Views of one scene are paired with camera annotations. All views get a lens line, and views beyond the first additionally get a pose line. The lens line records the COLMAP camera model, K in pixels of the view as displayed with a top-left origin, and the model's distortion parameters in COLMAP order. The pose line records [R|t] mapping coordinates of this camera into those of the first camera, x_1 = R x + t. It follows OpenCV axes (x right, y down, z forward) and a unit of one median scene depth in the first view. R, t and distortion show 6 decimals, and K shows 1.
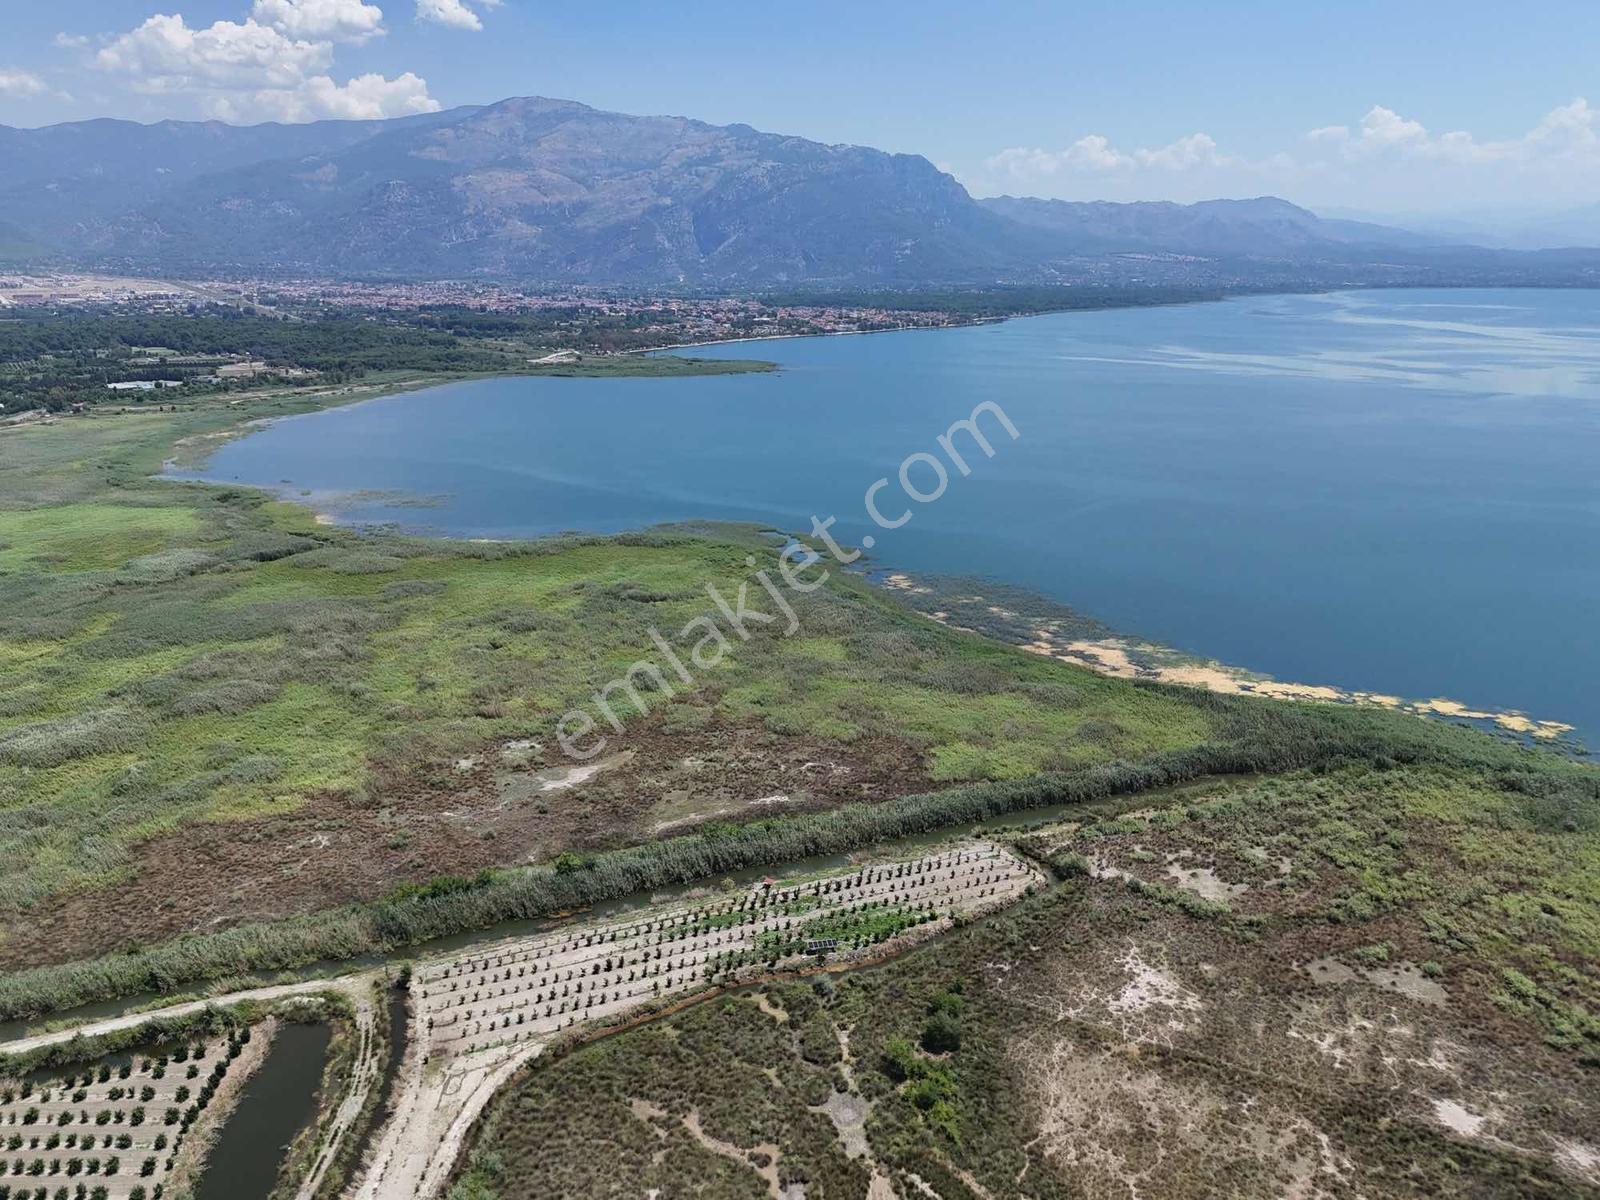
lens RADIAL K [[1181.8, 0, 796.9], [0, 1181.8, 595.5], [0, 0, 1]] dist [0.077323, -0.069377]
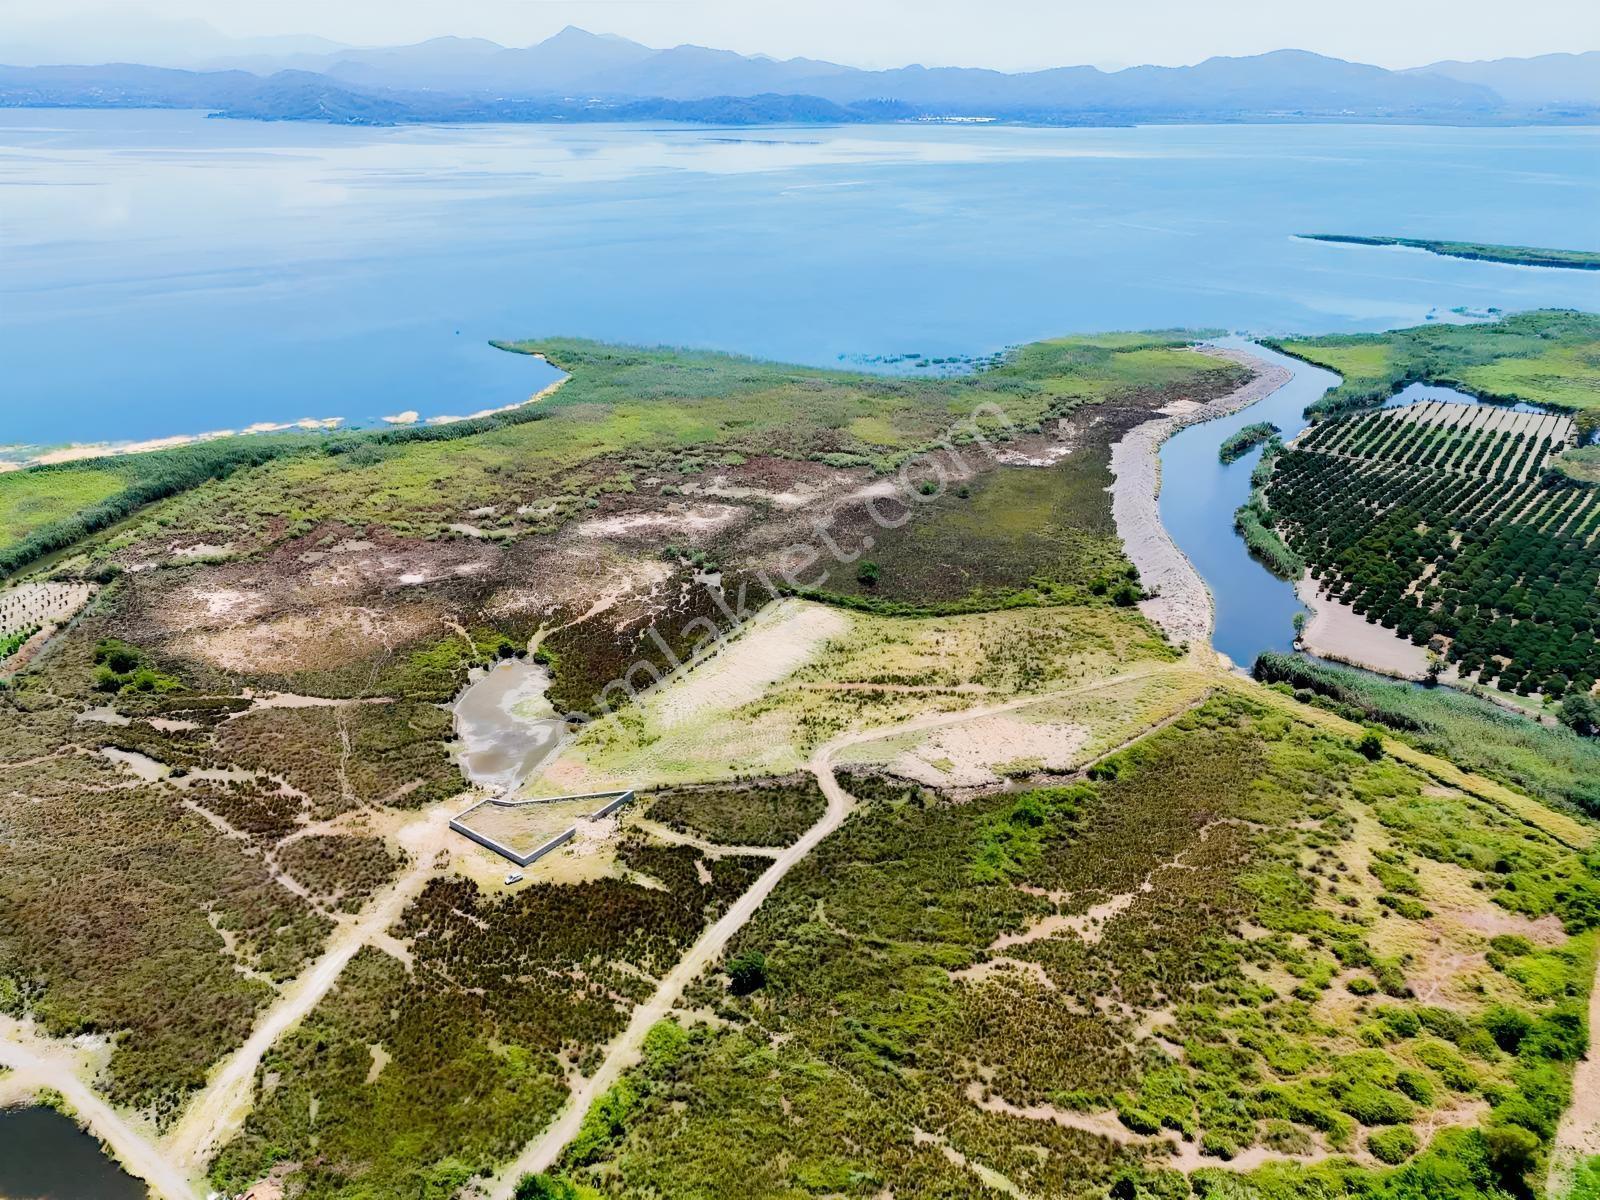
lens RADIAL K [[1181.8, 0, 796.9], [0, 1181.8, 595.5], [0, 0, 1]] dist [0.077323, -0.069377]
pose [[0.486190, -0.340980, 0.804582, -0.350707], [0.230109, 0.938190, 0.258553, 0.058215], [-0.843012, 0.059436, 0.534601, -0.265273]]
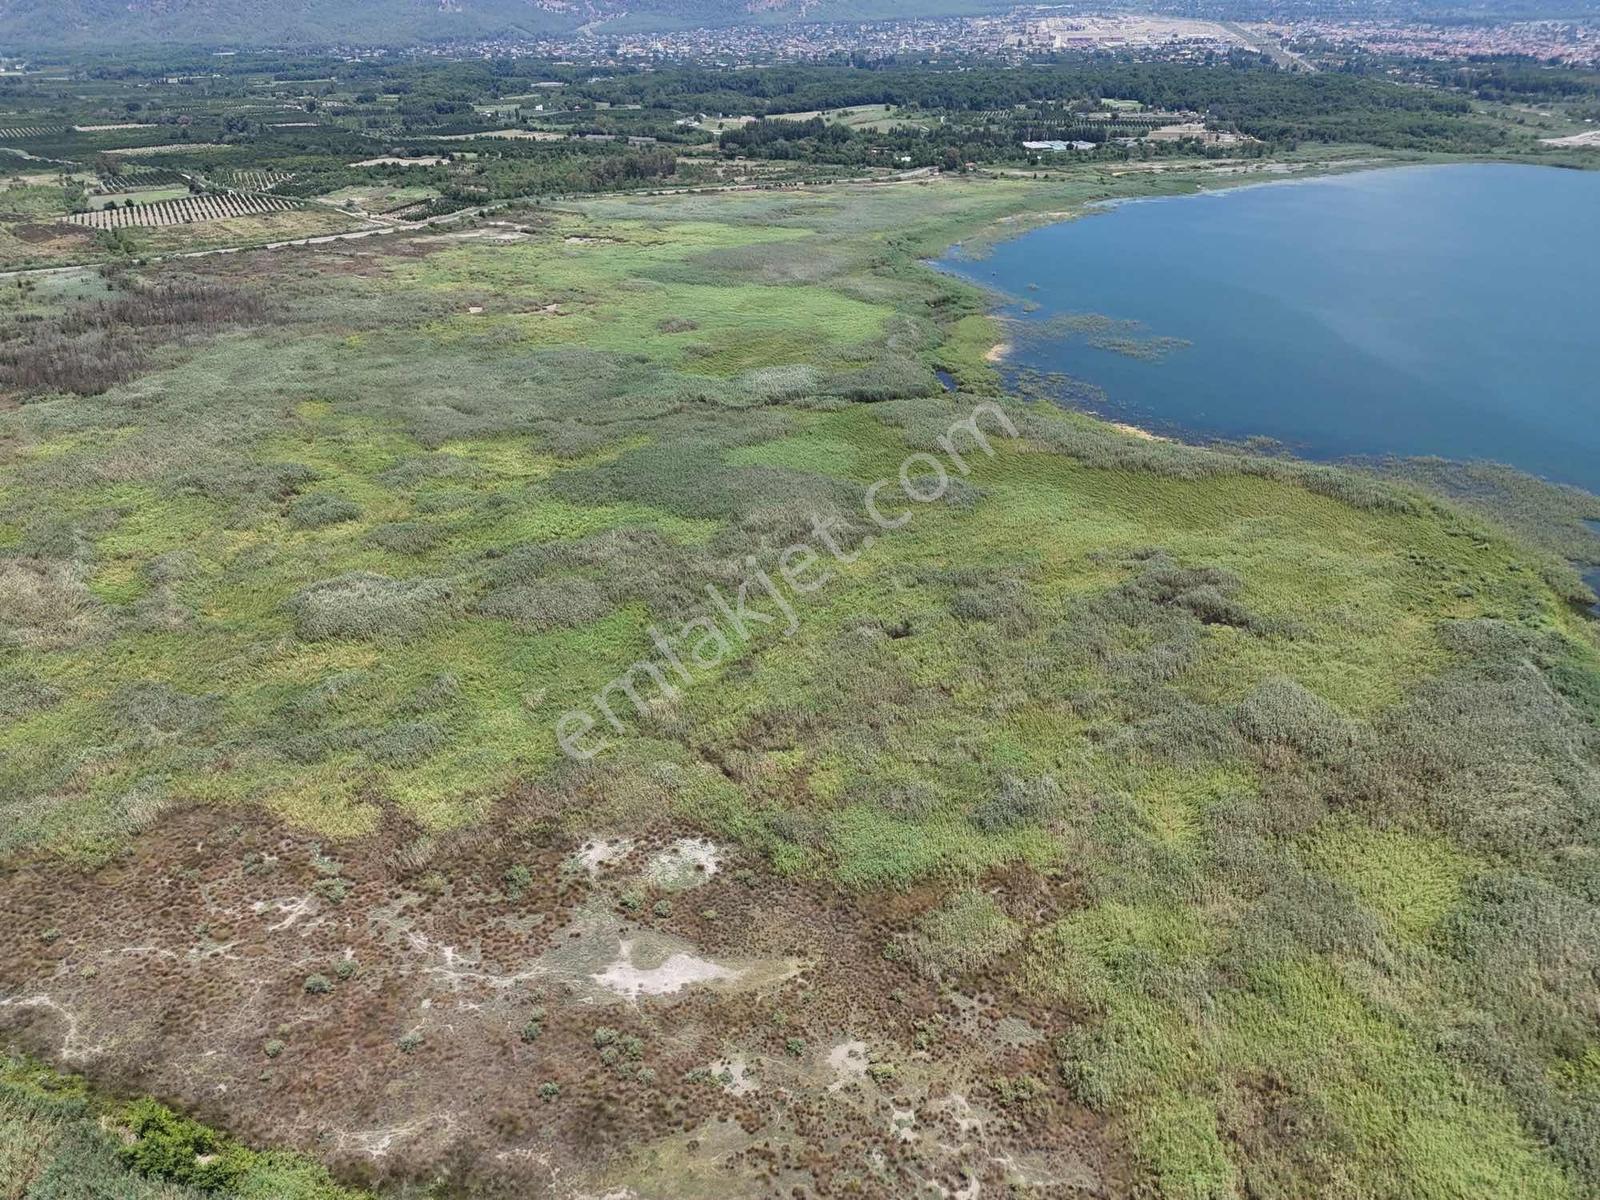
lens RADIAL K [[1181.8, 0, 796.9], [0, 1181.8, 595.5], [0, 0, 1]] dist [0.077323, -0.069377]
pose [[0.689042, 0.323661, -0.648433, 0.148352], [-0.196471, 0.944651, 0.262741, -0.159942], [0.697582, -0.053641, 0.714494, 0.551386]]
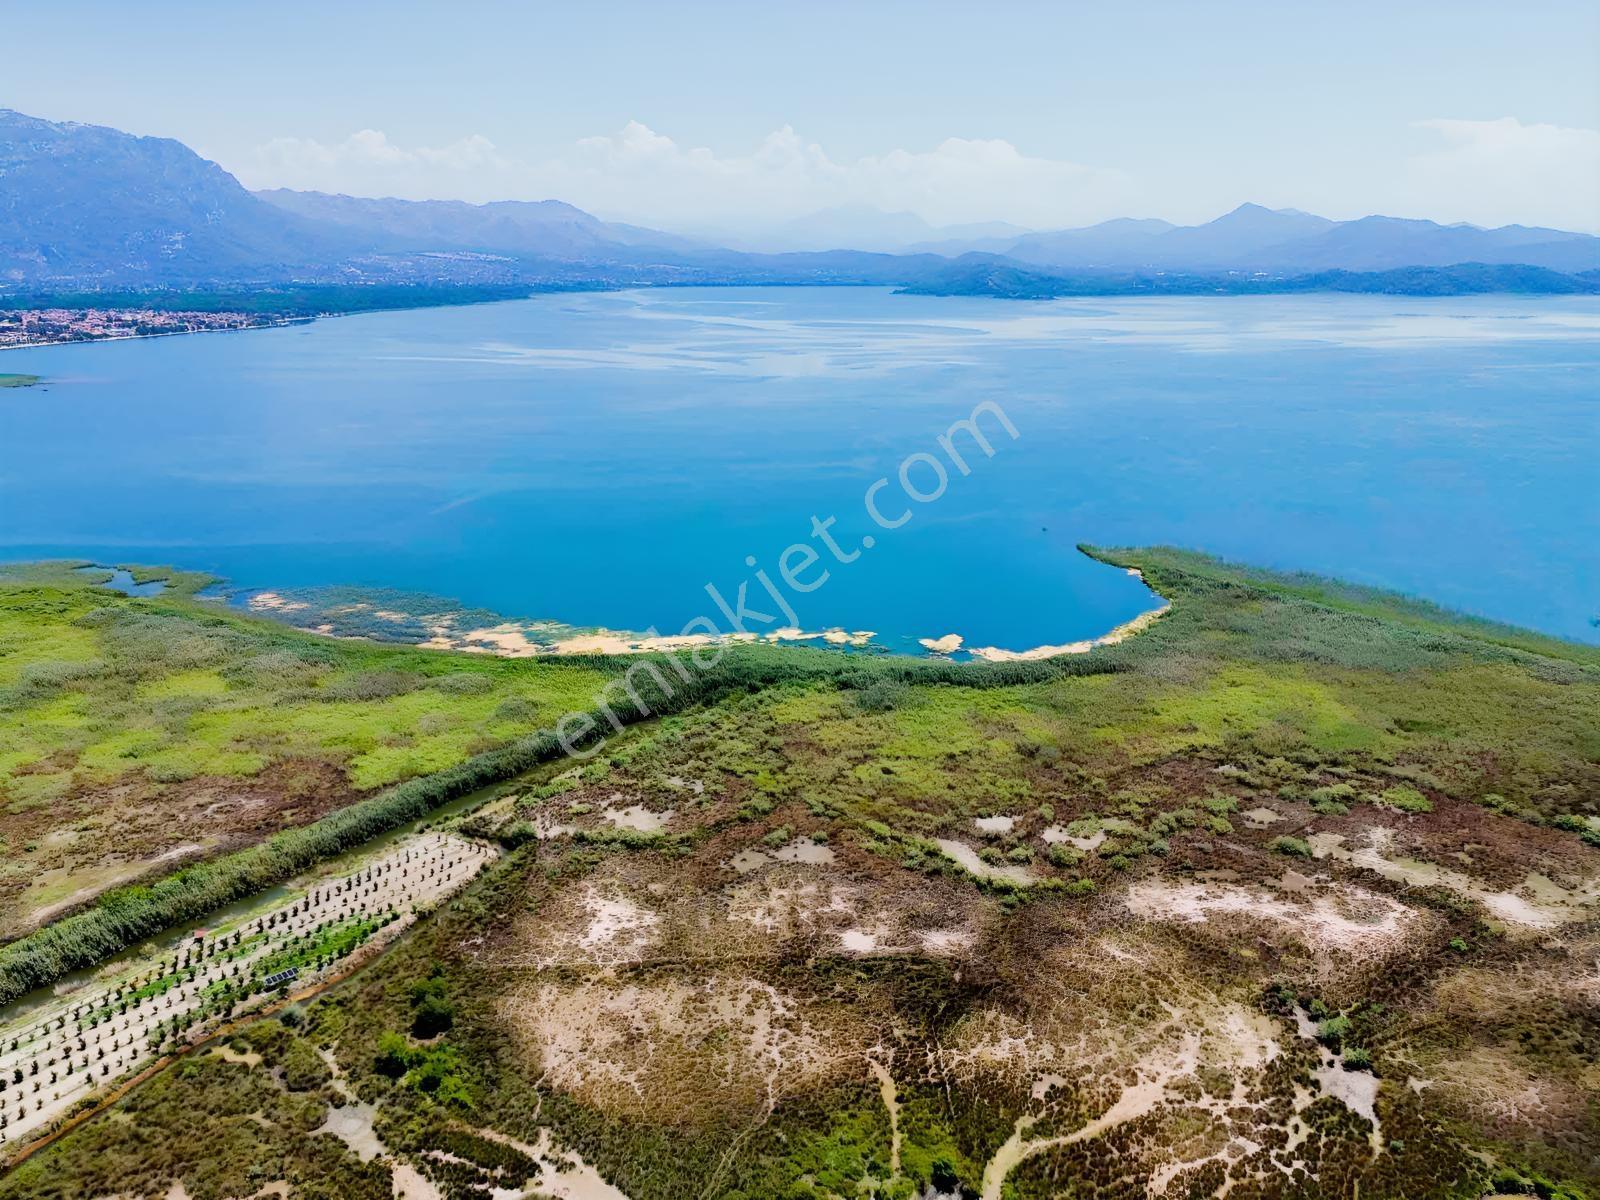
lens RADIAL K [[1181.8, 0, 796.9], [0, 1181.8, 595.5], [0, 0, 1]] dist [0.077323, -0.069377]
pose [[0.852692, -0.144239, 0.502107, -0.041611], [0.143806, 0.988804, 0.039836, 0.008546], [-0.502232, 0.038238, 0.863887, -0.029159]]
